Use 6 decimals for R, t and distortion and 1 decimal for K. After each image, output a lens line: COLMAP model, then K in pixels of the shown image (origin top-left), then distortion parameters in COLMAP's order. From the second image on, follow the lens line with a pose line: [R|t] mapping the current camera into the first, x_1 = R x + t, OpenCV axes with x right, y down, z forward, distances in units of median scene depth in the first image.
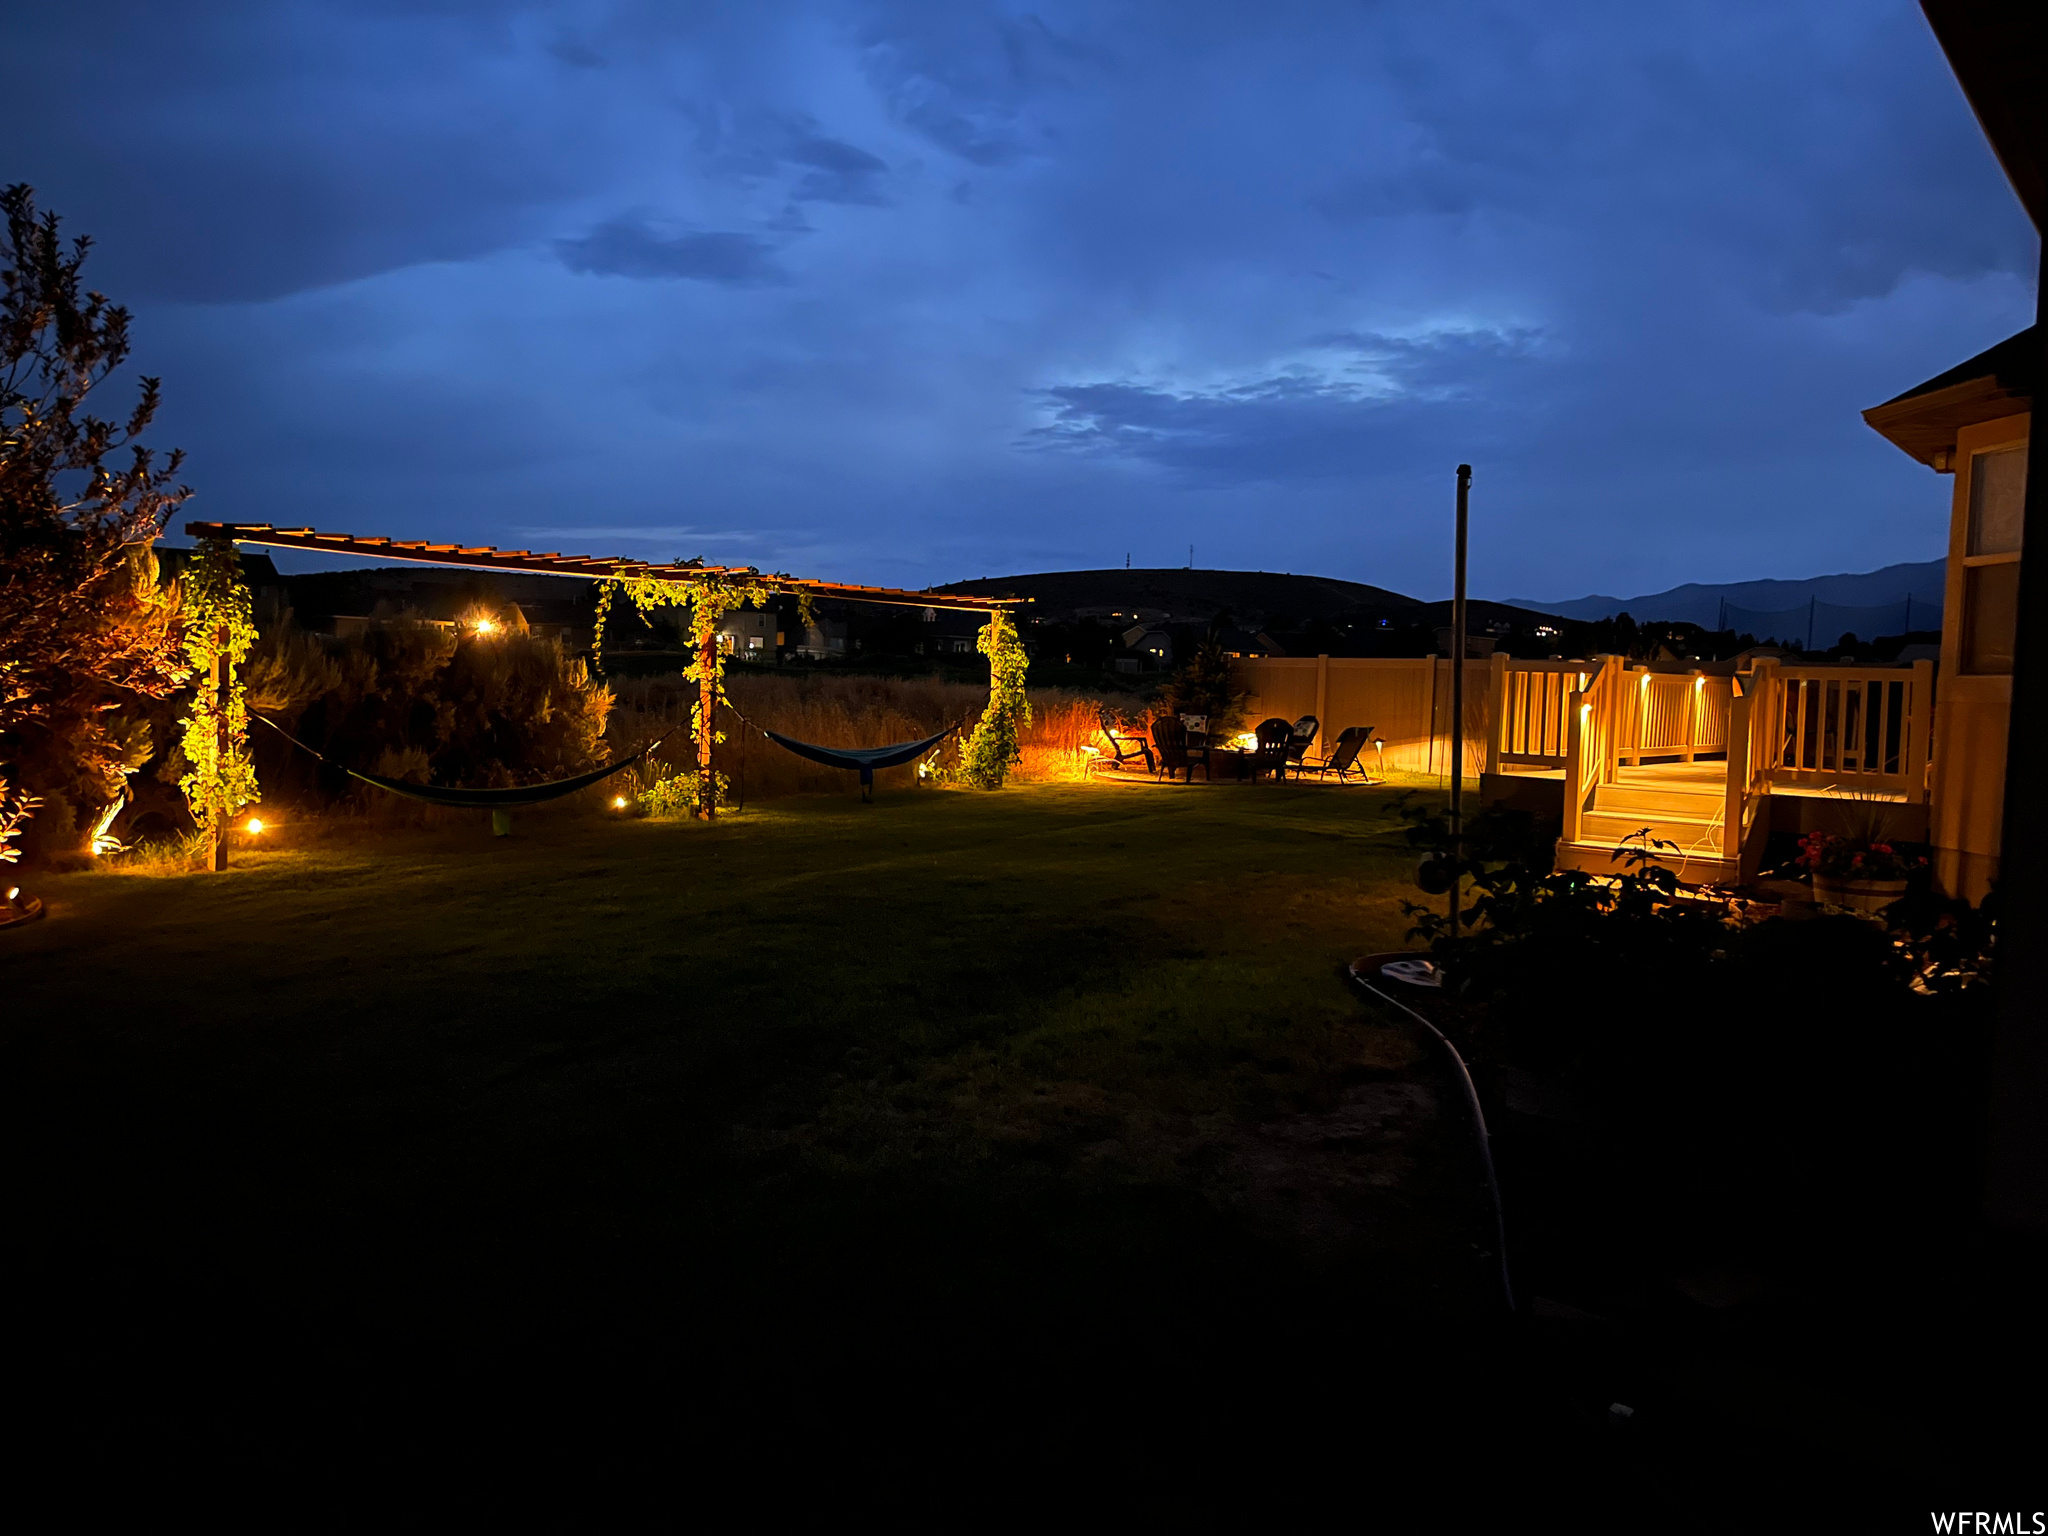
lens RADIAL K [[1535.0, 0, 1024.0], [0, 1535.0, 768.0], [0, 0, 1]] dist [0.012277, -0.004865]
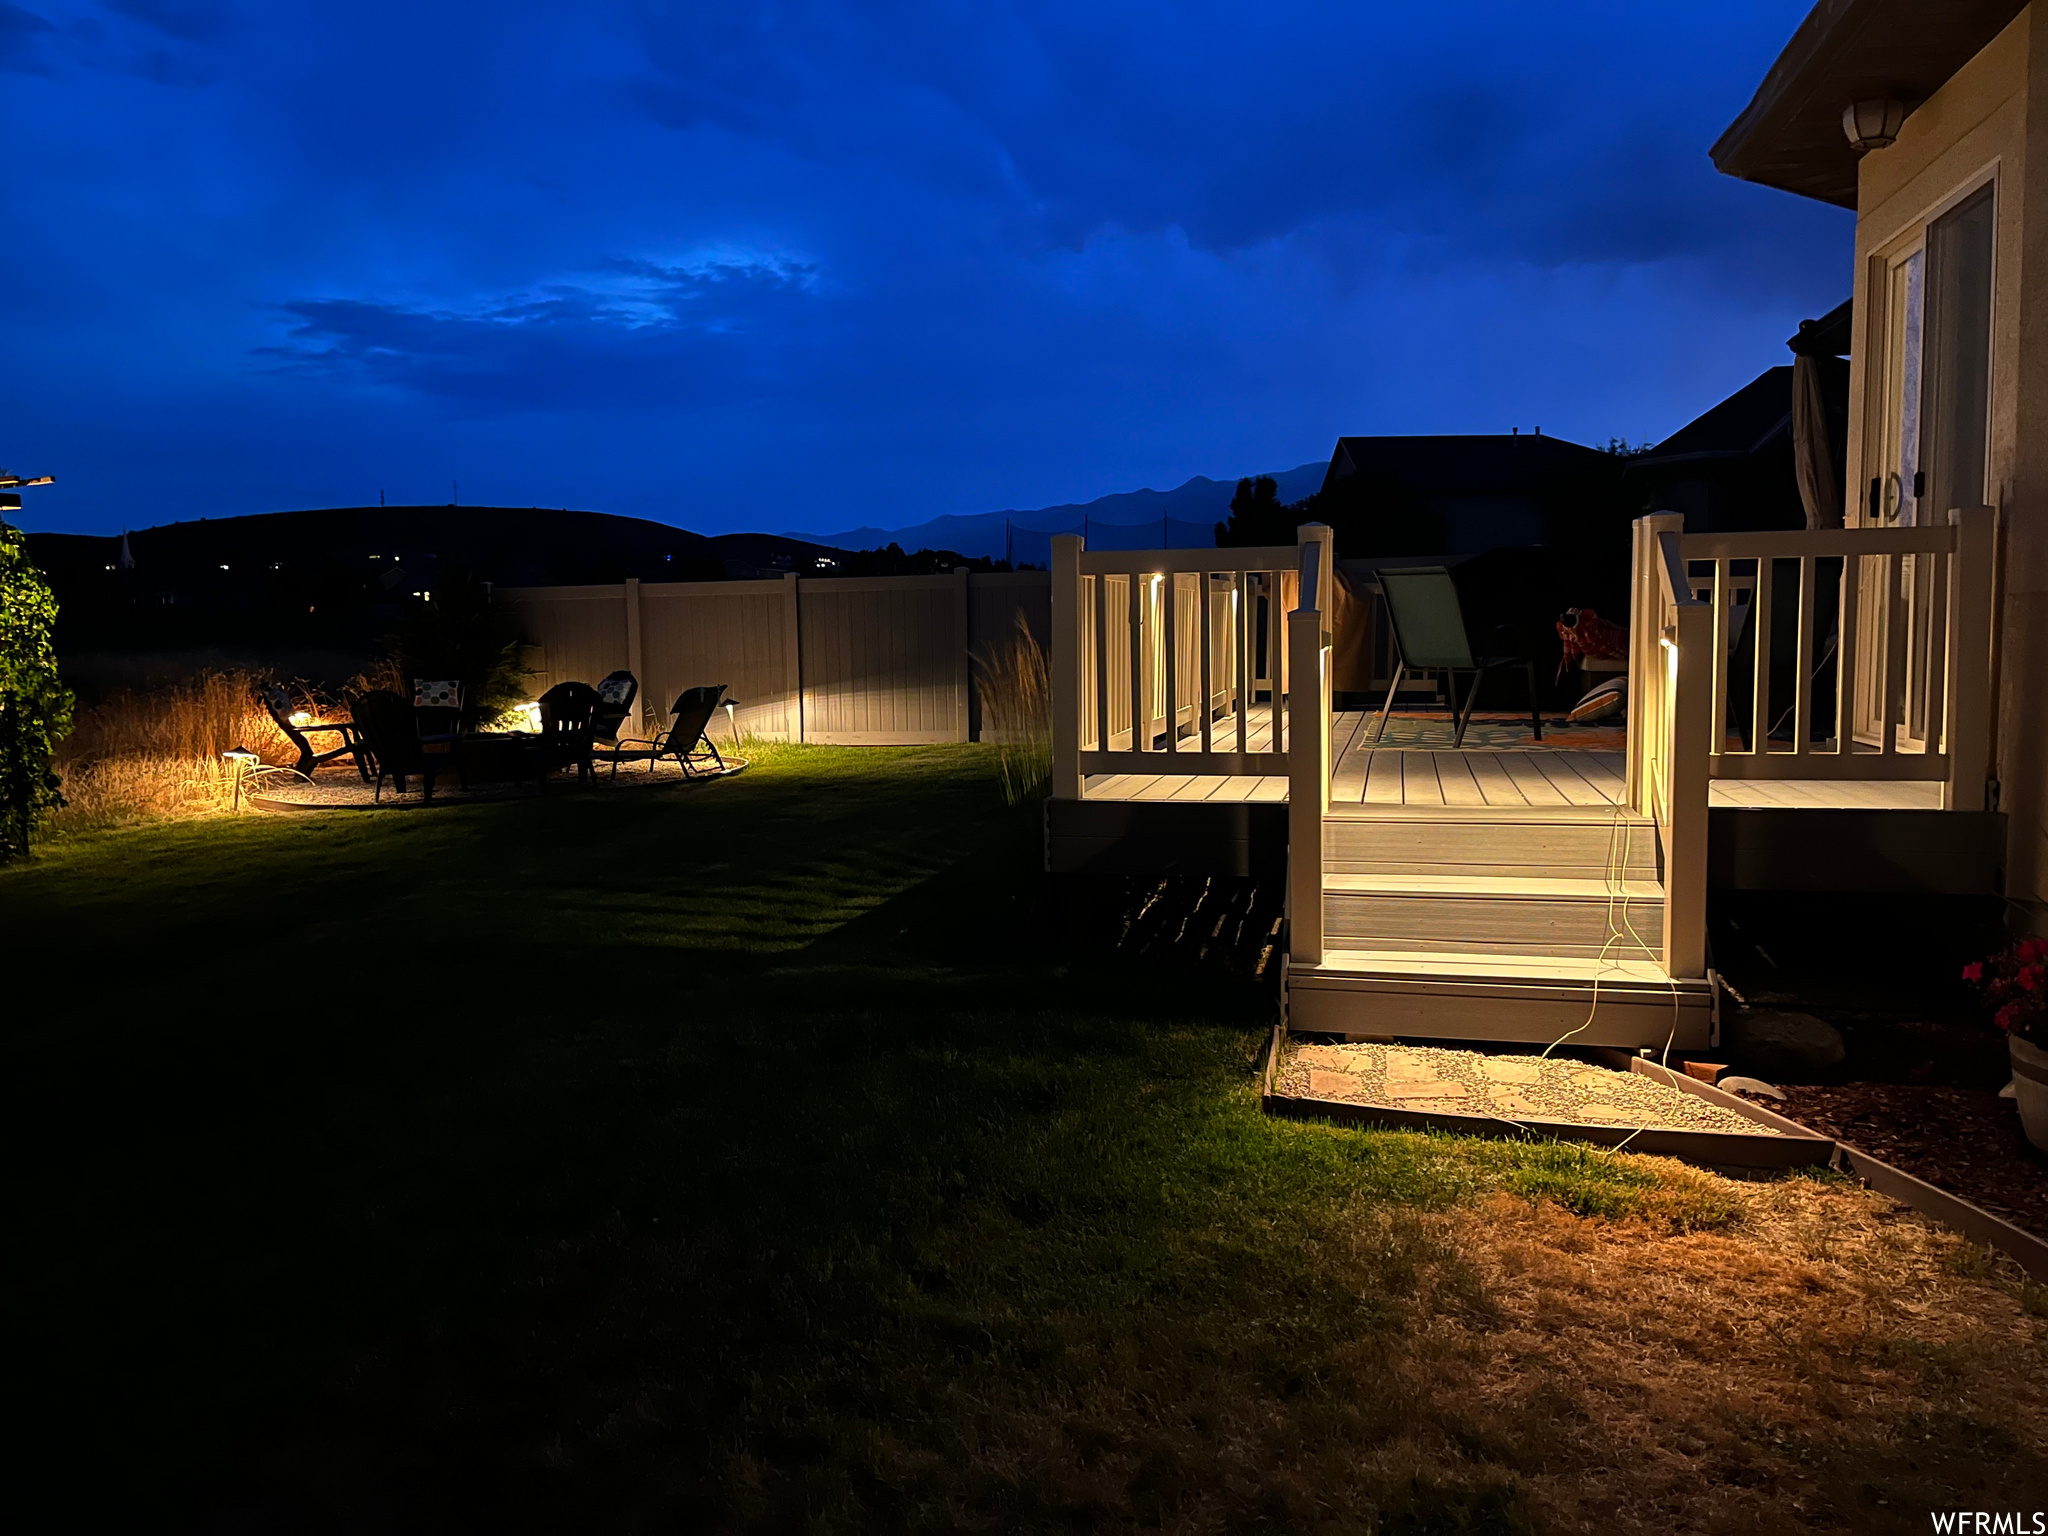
lens RADIAL K [[1527.2, 0, 1000.2], [0, 1527.2, 780.1], [0, 0, 1]] dist [0.068069, -0.100776]
pose [[0.907196, -0.090316, 0.410900, 0.079690], [0.071033, 0.995546, 0.061992, -0.023413], [-0.414668, -0.027051, 0.909571, 0.456909]]
